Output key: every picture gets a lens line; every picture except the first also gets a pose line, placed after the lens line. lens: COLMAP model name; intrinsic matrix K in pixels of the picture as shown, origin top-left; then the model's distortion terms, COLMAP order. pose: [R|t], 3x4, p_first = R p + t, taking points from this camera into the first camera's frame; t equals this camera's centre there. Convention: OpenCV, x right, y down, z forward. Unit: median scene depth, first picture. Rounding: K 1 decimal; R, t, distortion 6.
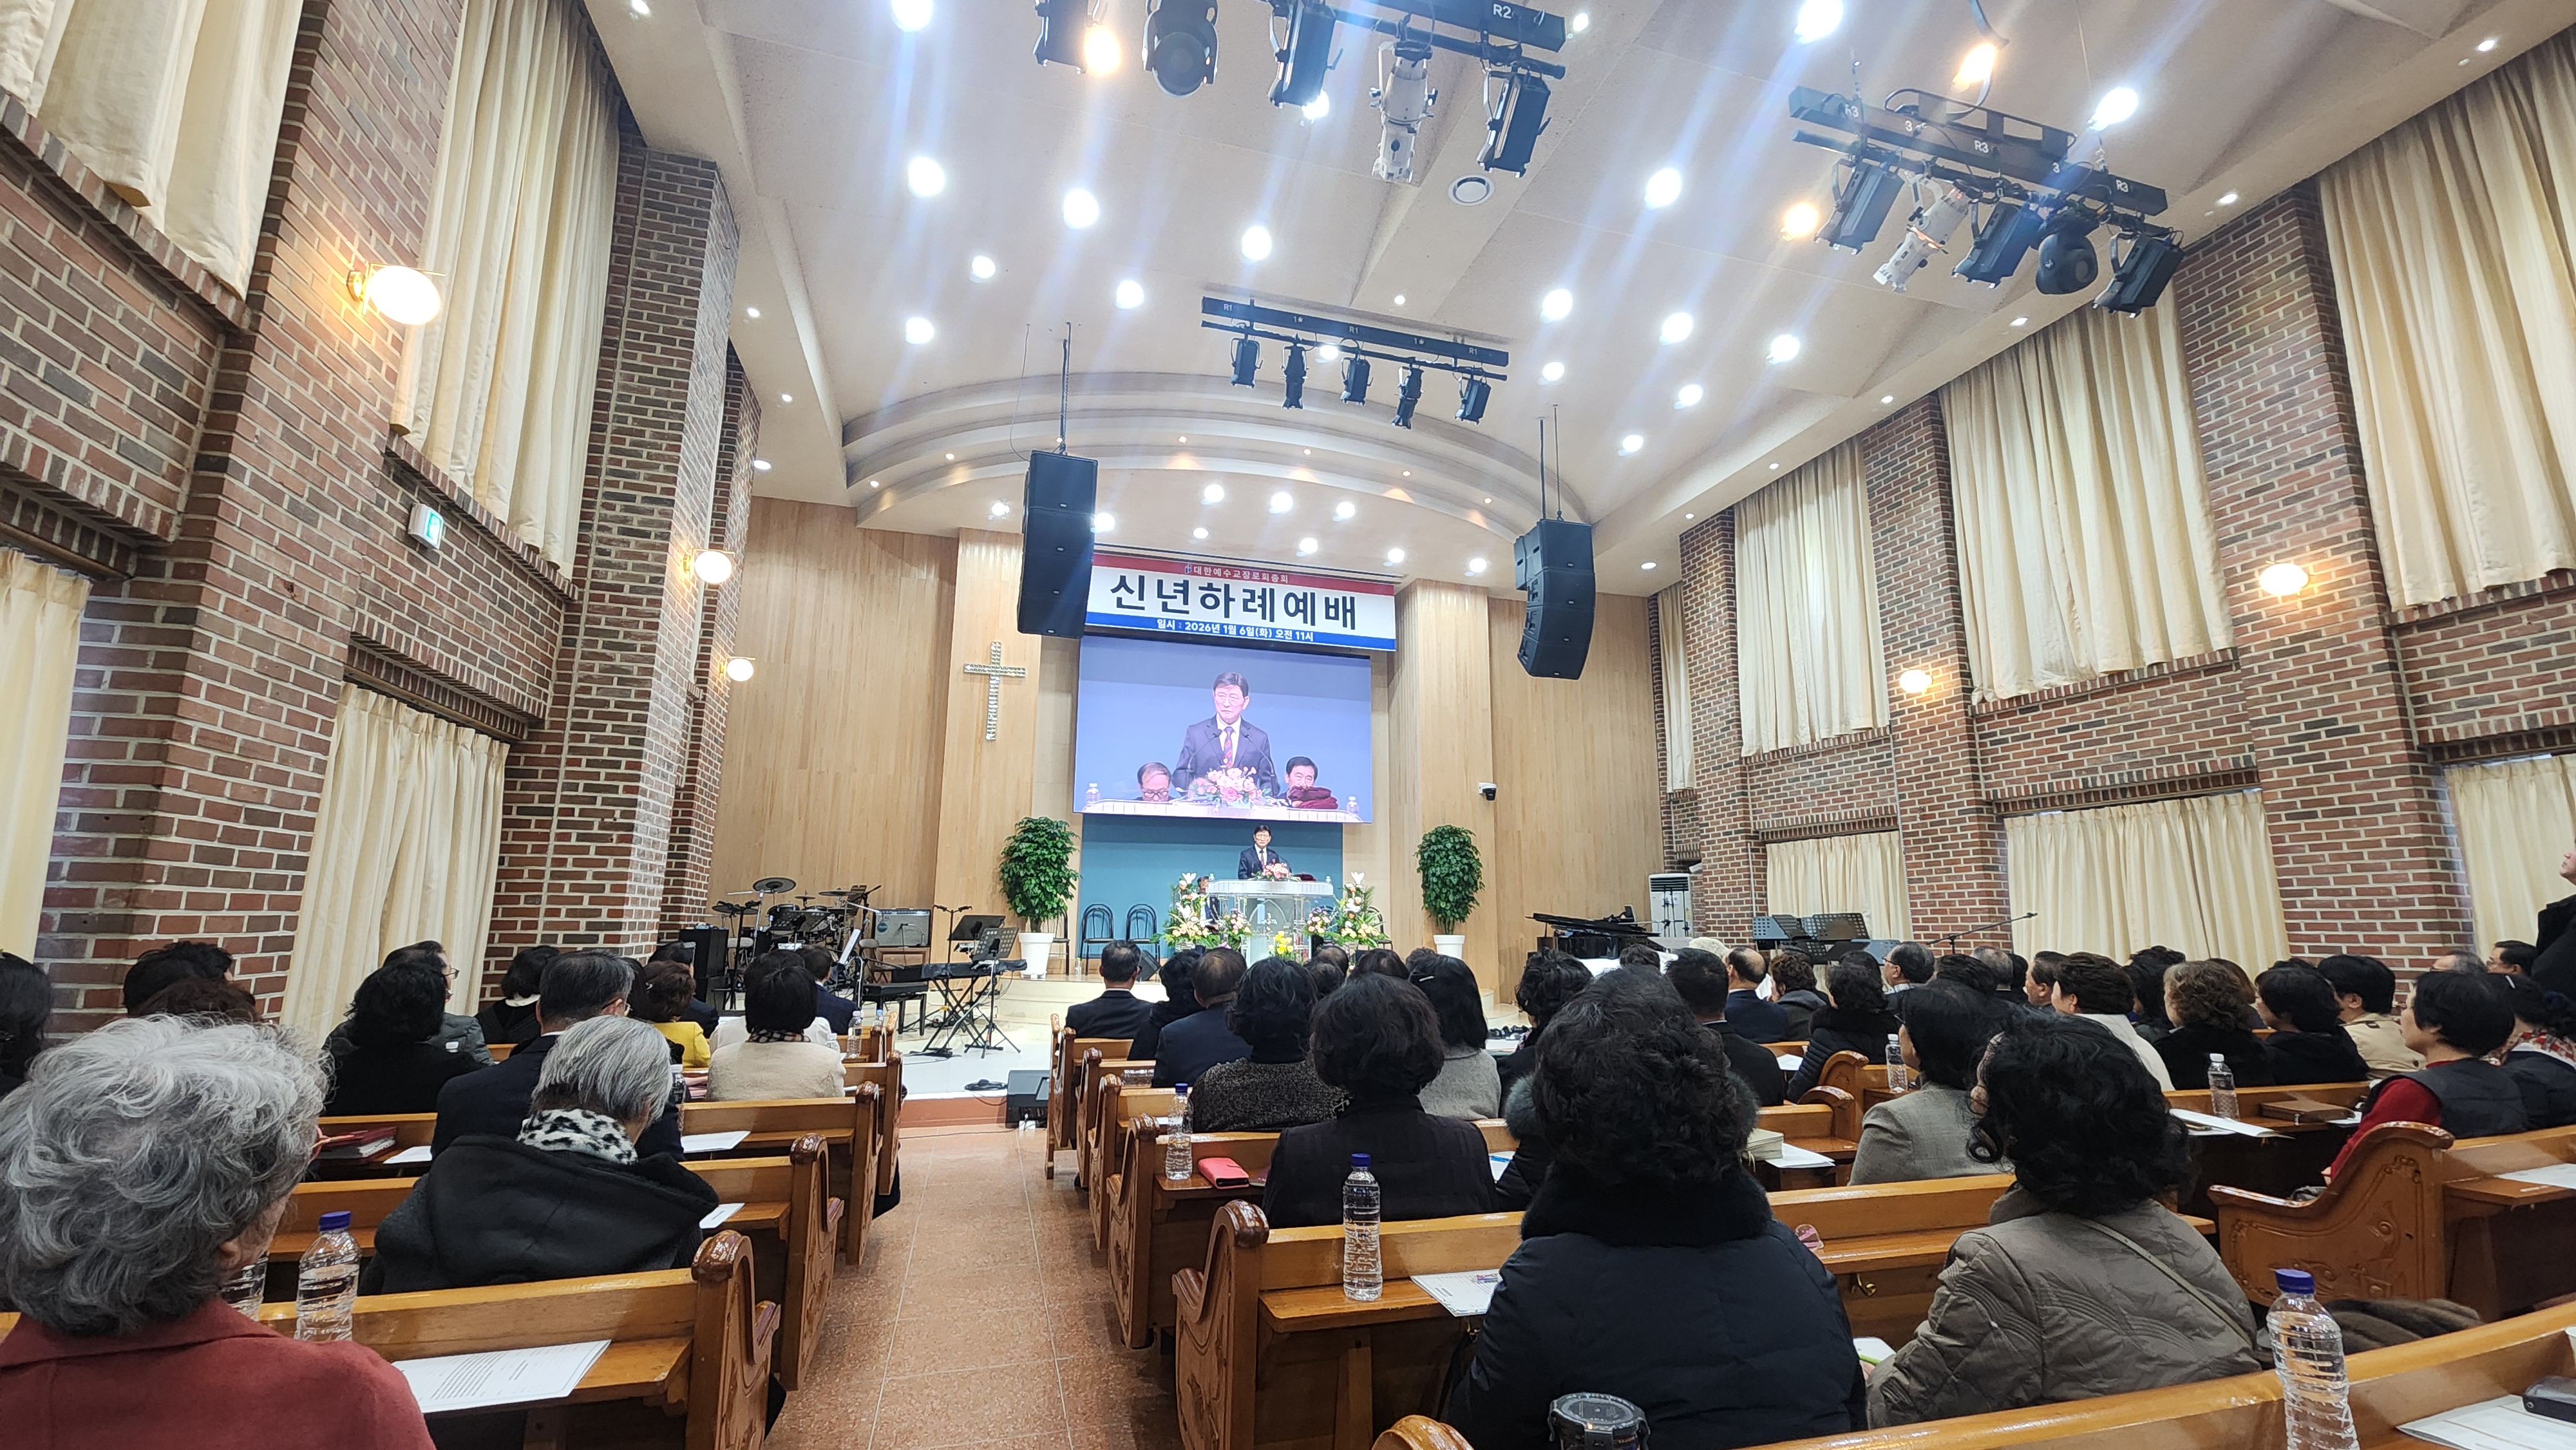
lens RADIAL K [[1047.4, 0, 1283.7], [0, 1047.4, 728.8], [0, 0, 1]] dist [0.015466, -0.008943]
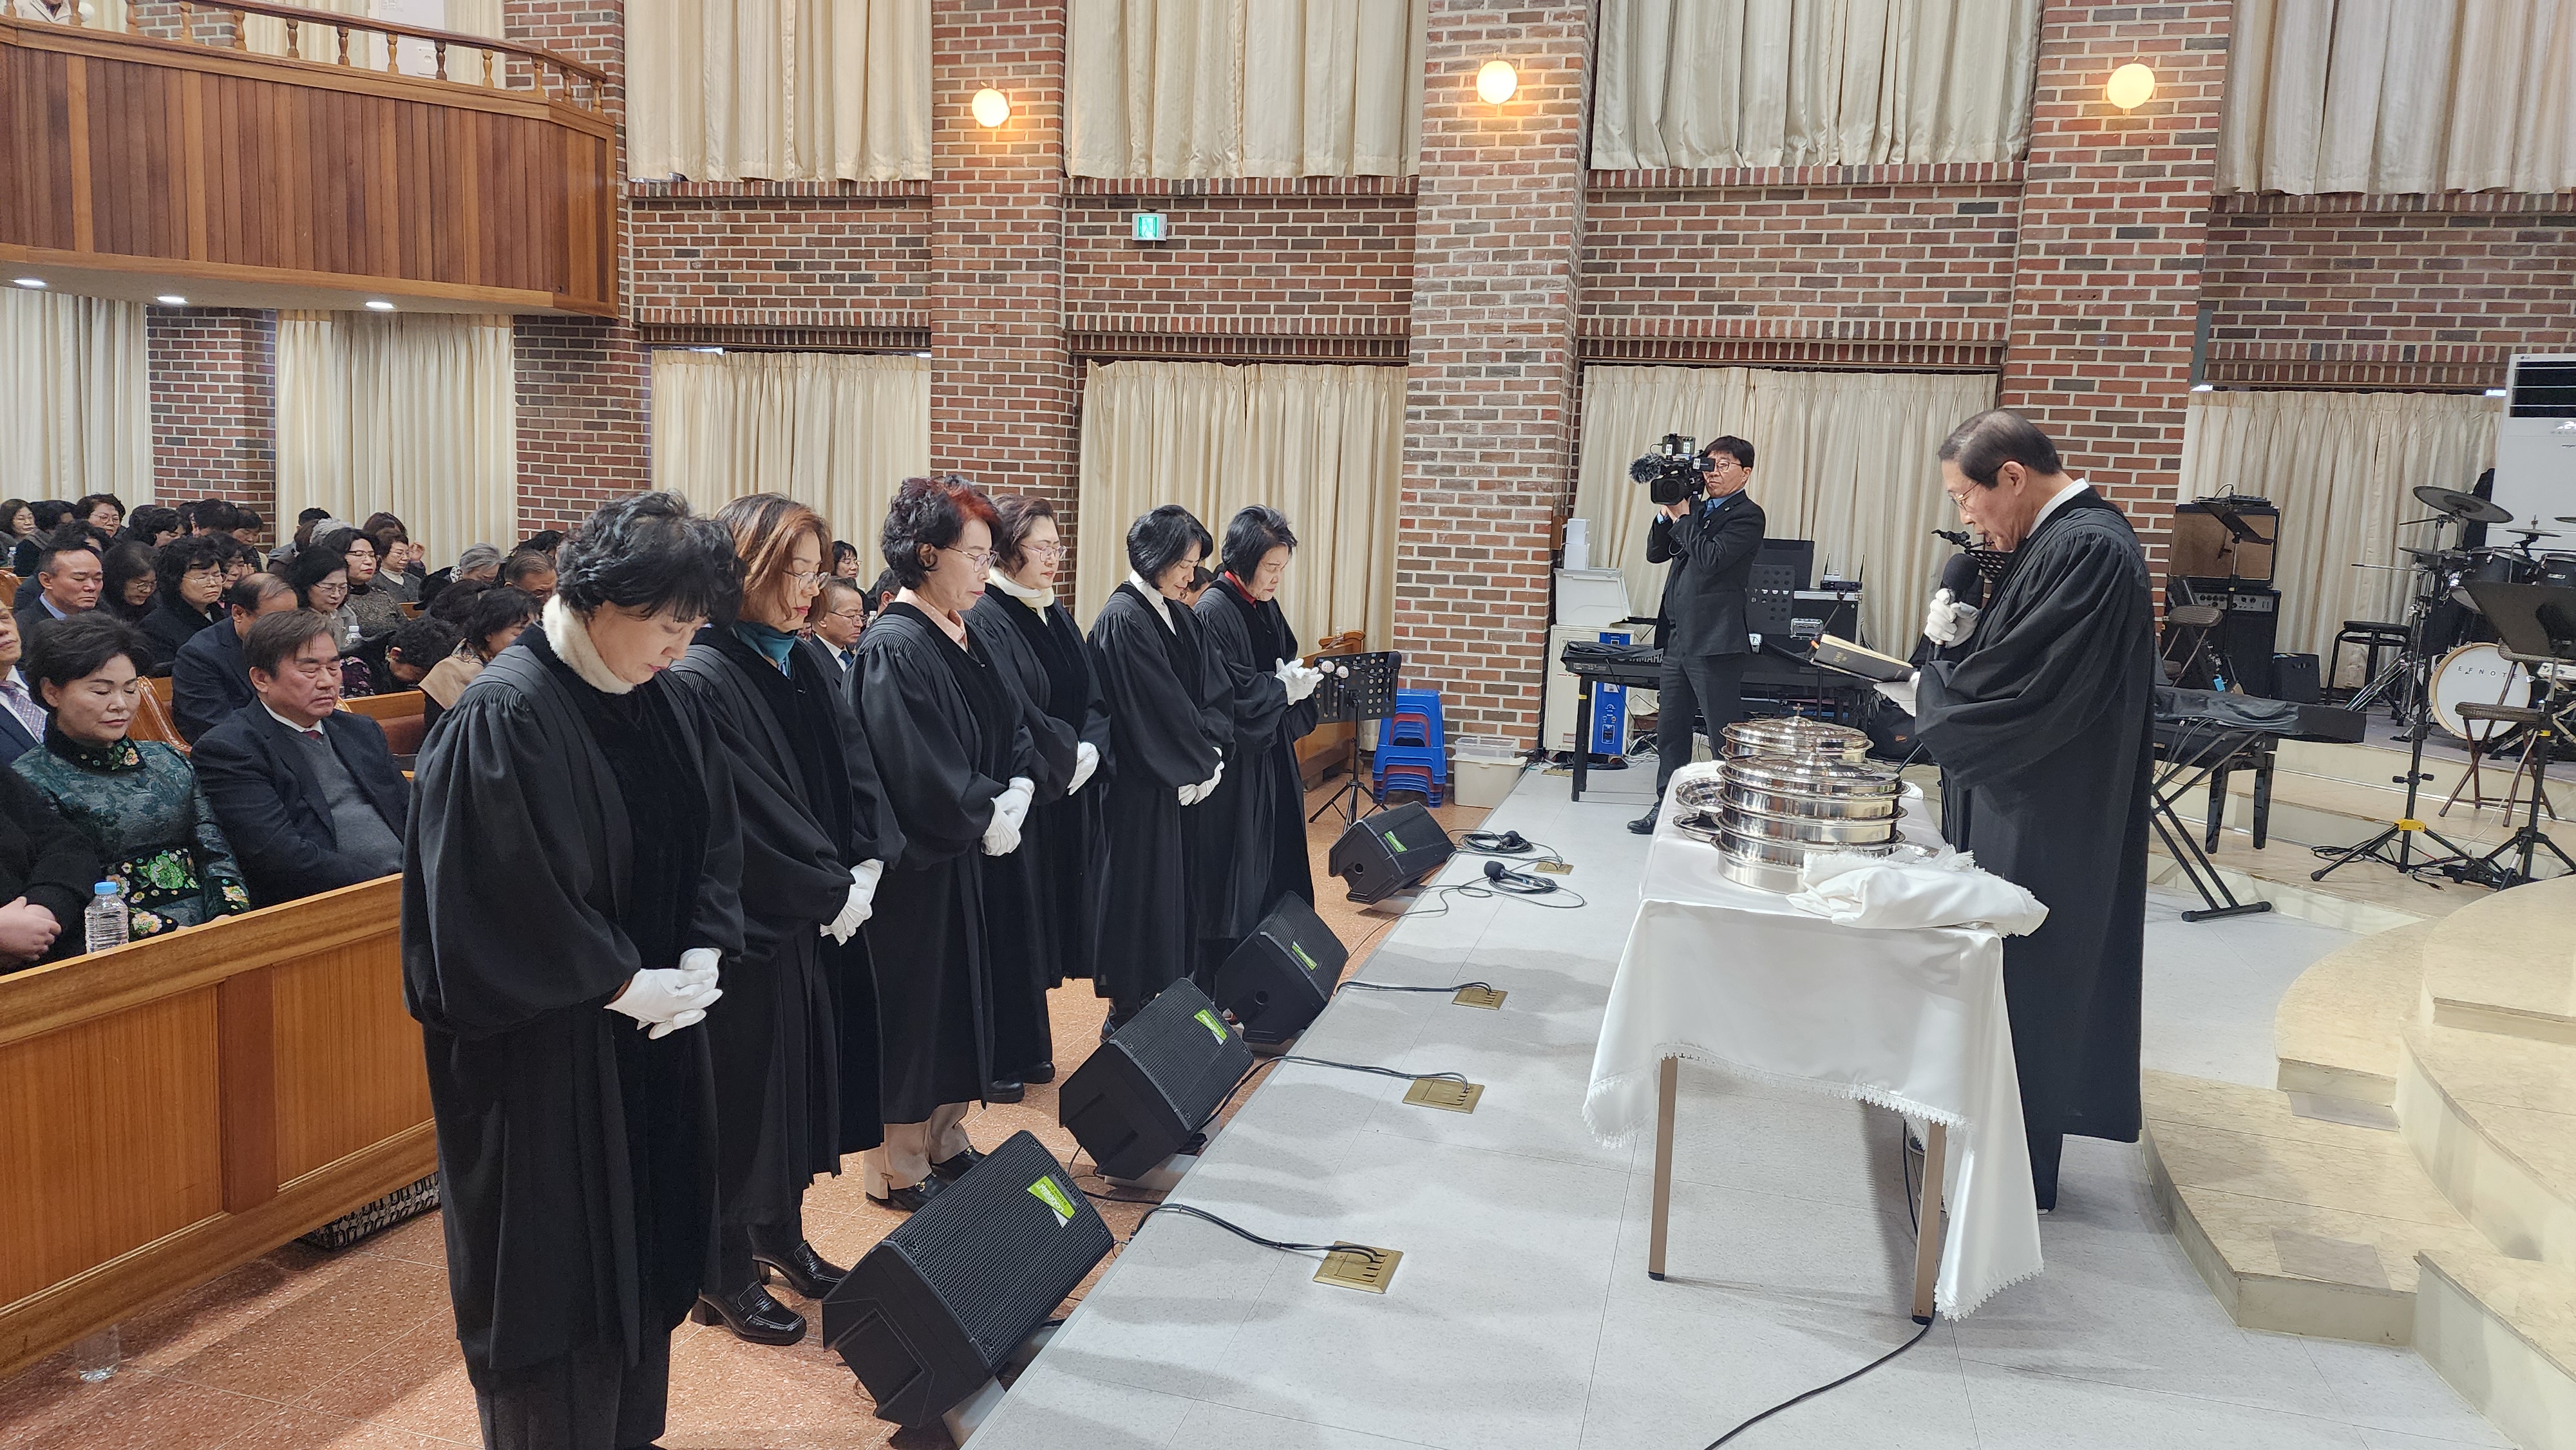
lens RADIAL K [[1704.9, 0, 1267.7], [0, 1704.9, 705.5], [0, 0, 1]] dist [0.094433, -0.085450]
pose [[-0.539872, 0.082299, -0.837714, 0.315968], [0.117704, 0.992812, 0.021681, 0.124112], [0.833477, -0.086898, -0.545679, 0.764869]]
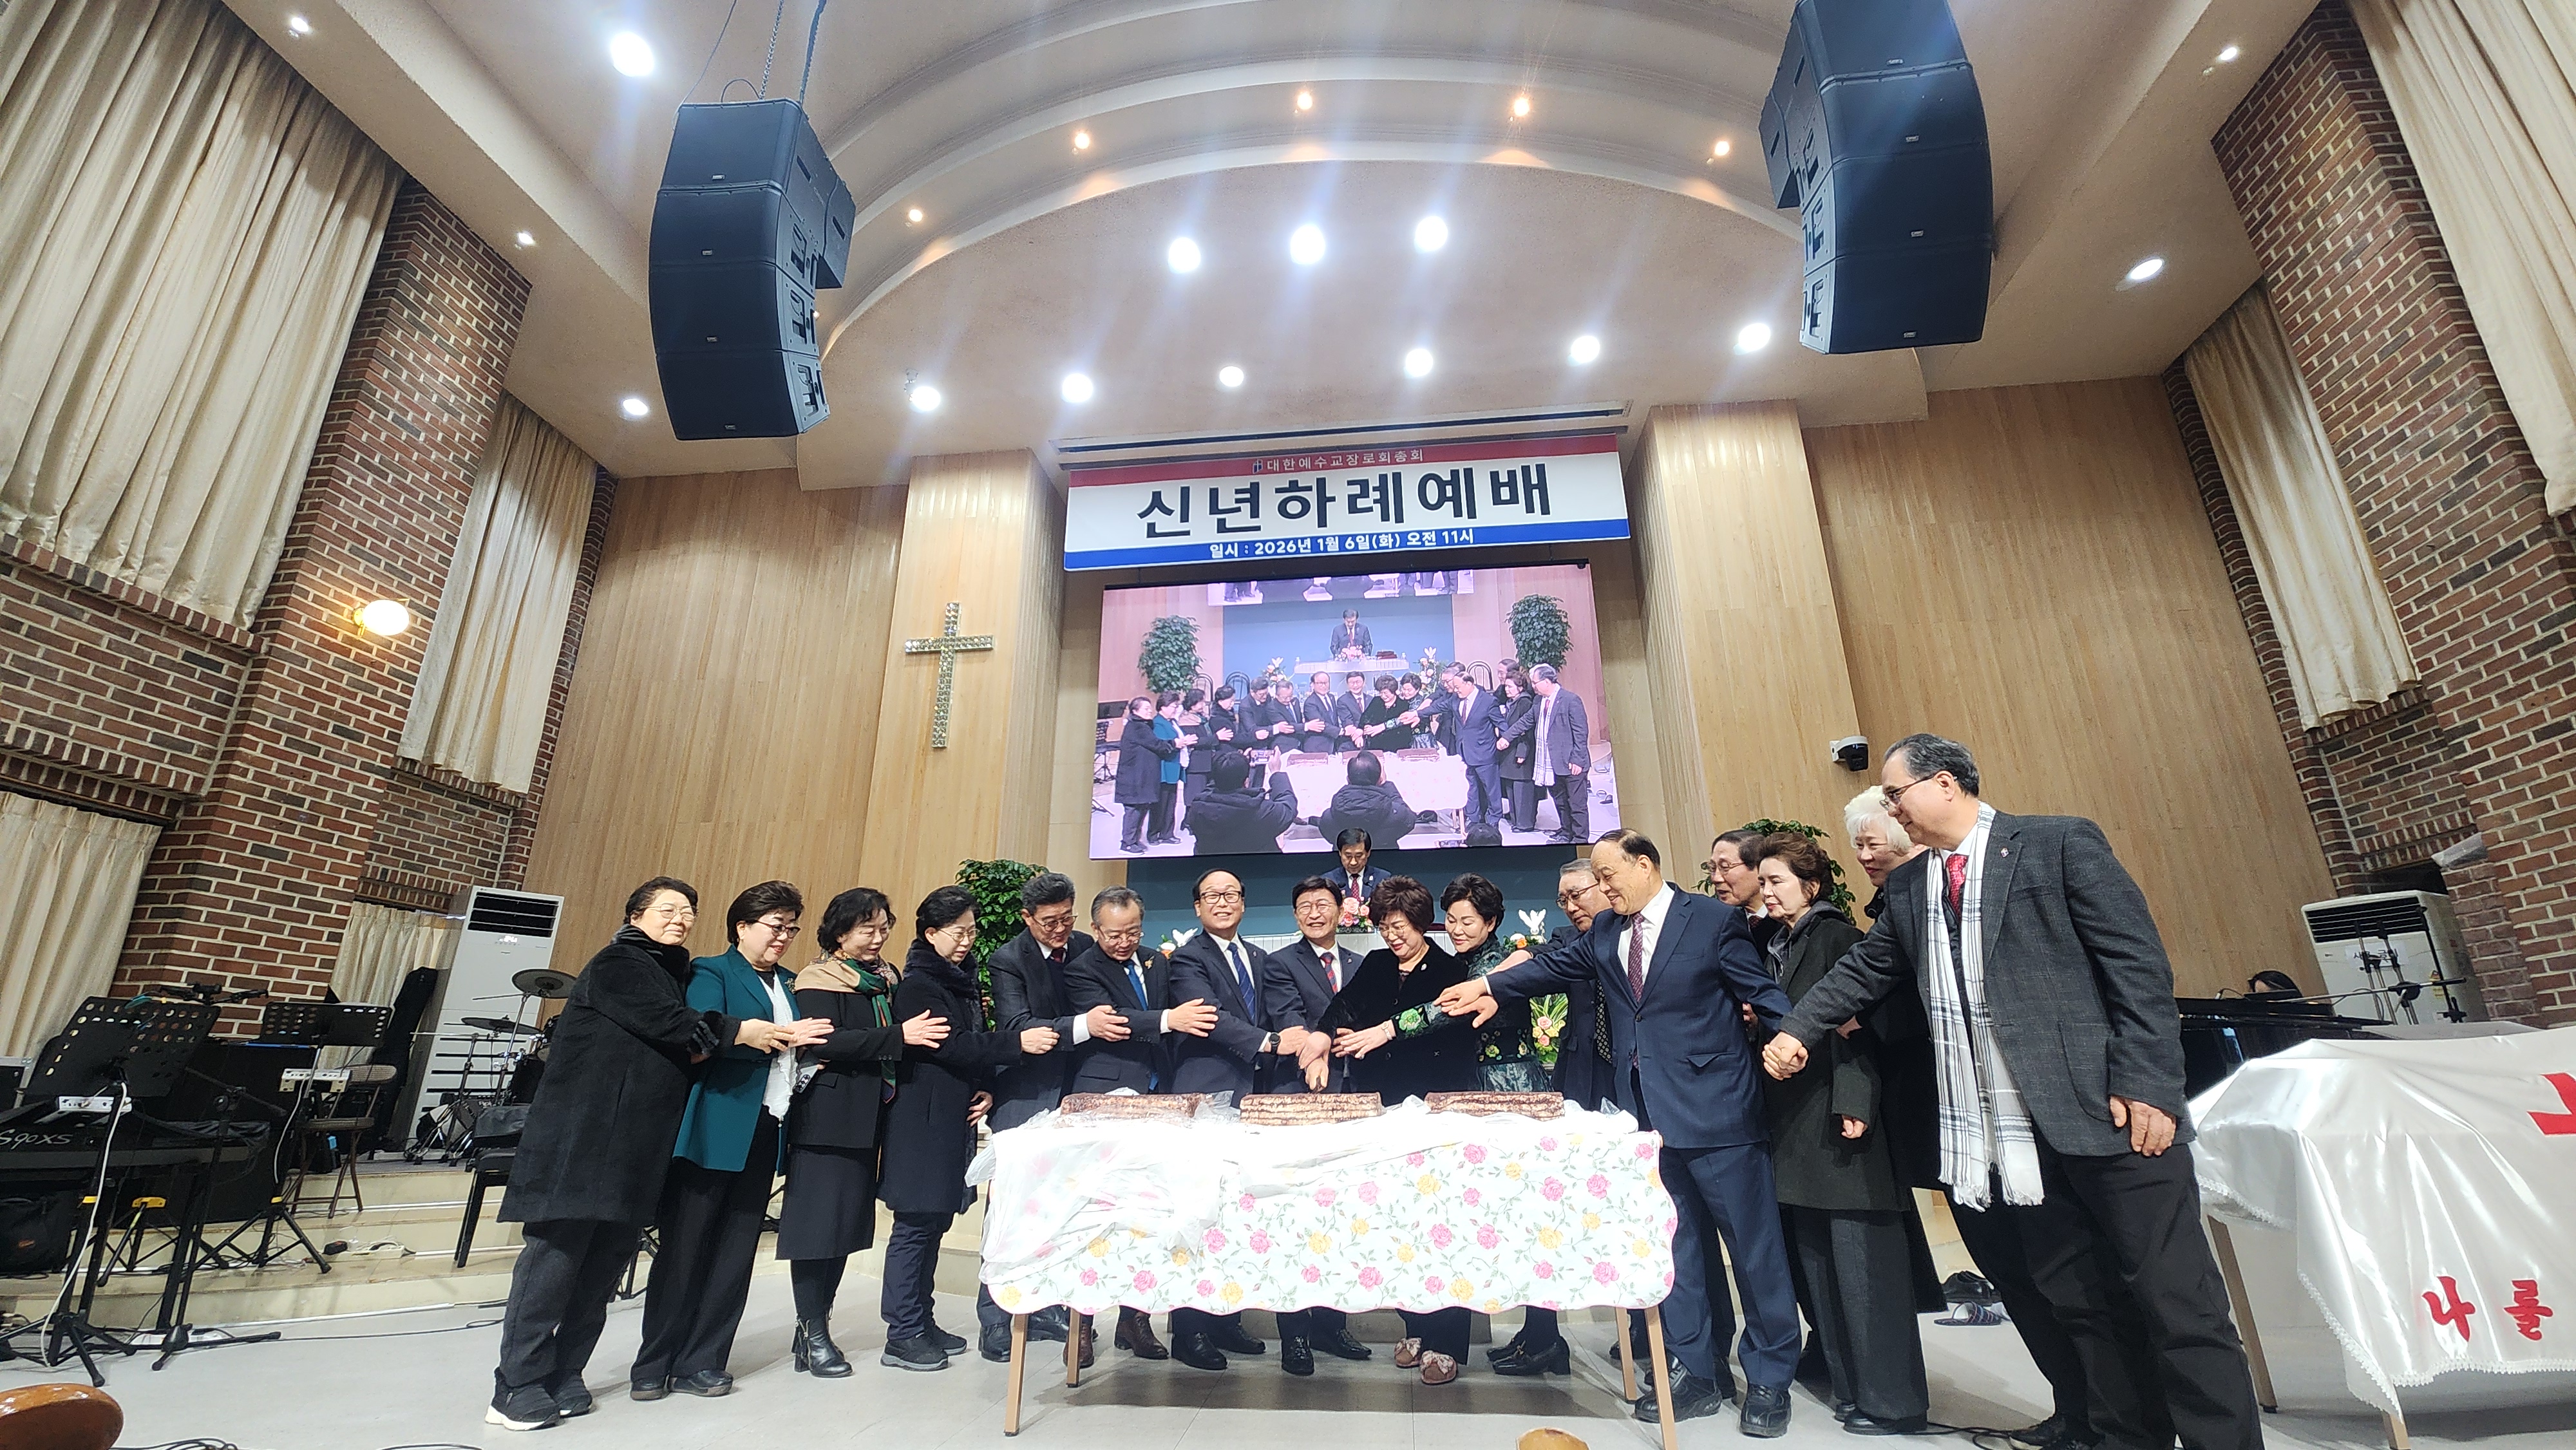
lens RADIAL K [[1047.4, 0, 1283.7], [0, 1047.4, 728.8], [0, 0, 1]] dist [0.015466, -0.008943]
pose [[0.922072, -0.138401, -0.361425, 0.132087], [0.084923, 0.983466, -0.159944, 0.107737], [0.377586, 0.116787, 0.918580, 0.447117]]
